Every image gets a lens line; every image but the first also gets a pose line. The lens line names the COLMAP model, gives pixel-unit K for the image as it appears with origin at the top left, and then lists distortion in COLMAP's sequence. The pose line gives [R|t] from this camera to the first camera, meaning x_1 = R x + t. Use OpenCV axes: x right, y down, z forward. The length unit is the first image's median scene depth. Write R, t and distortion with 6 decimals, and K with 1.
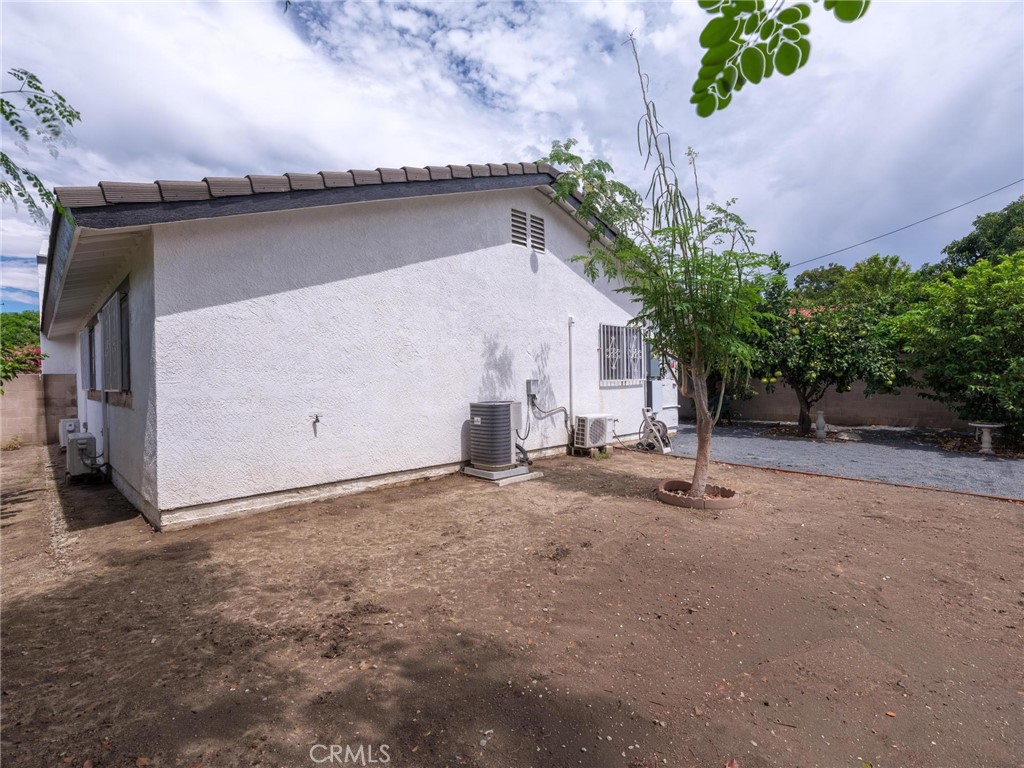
lens RADIAL K [[479.4, 0, 517.6], [0, 479.4, 383.4], [0, 0, 1]] dist [-0.001637, 0.000944]
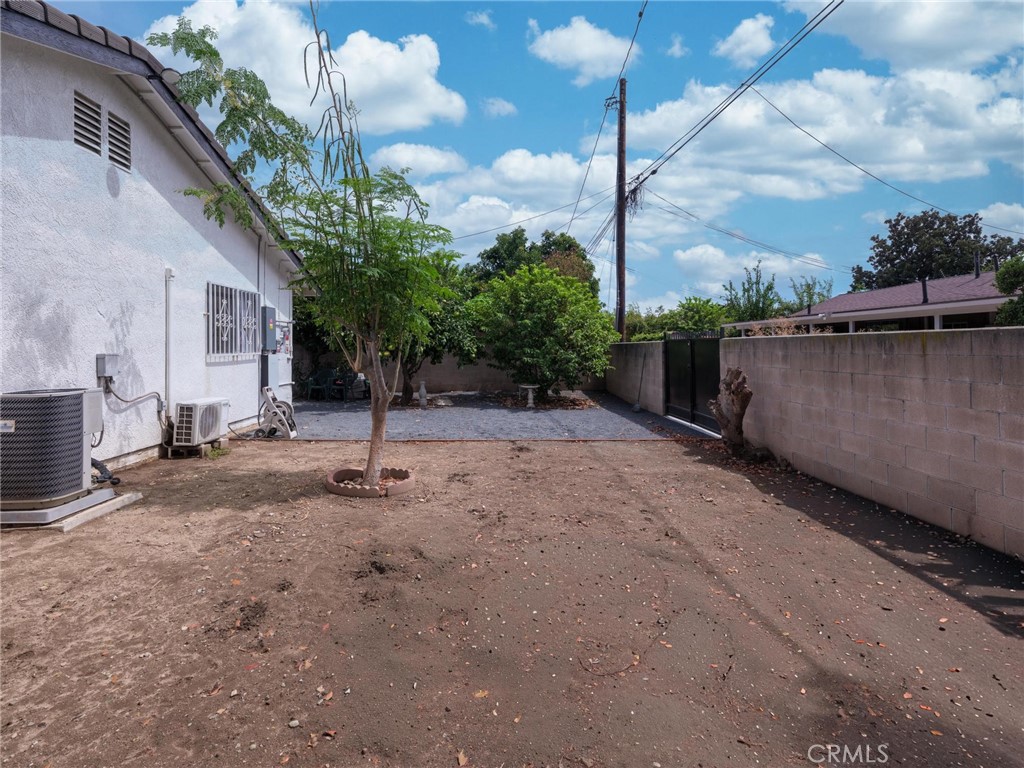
lens RADIAL K [[479.4, 0, 500.9], [0, 479.4, 338.1], [0, 0, 1]] dist [-0.001637, 0.000944]
pose [[0.676053, 0.021453, 0.736541, -0.090670], [0.006984, 0.999345, -0.035518, -0.002473], [-0.736820, 0.029156, 0.675460, 0.143288]]
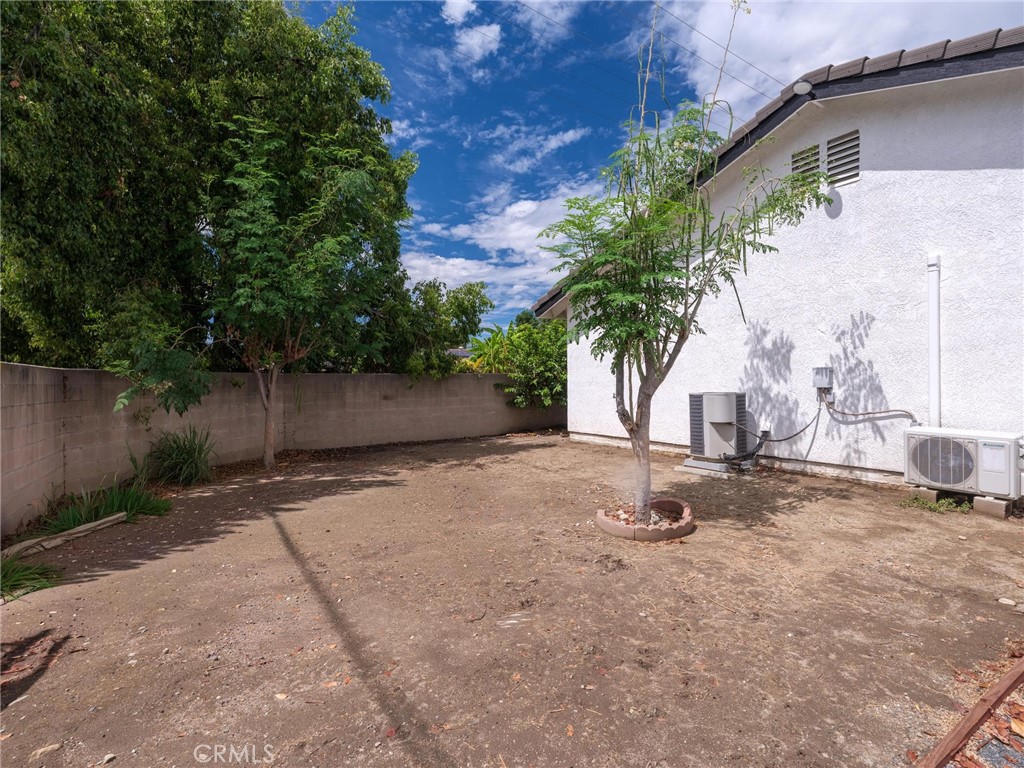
lens RADIAL K [[479.4, 0, 516.0], [0, 479.4, 384.3], [0, 0, 1]] dist [-0.001637, 0.000944]
pose [[-0.209541, 0.019833, -0.977599, 0.852343], [0.009577, 0.999788, 0.018230, 0.000107], [0.977753, -0.005542, -0.209687, 0.693549]]
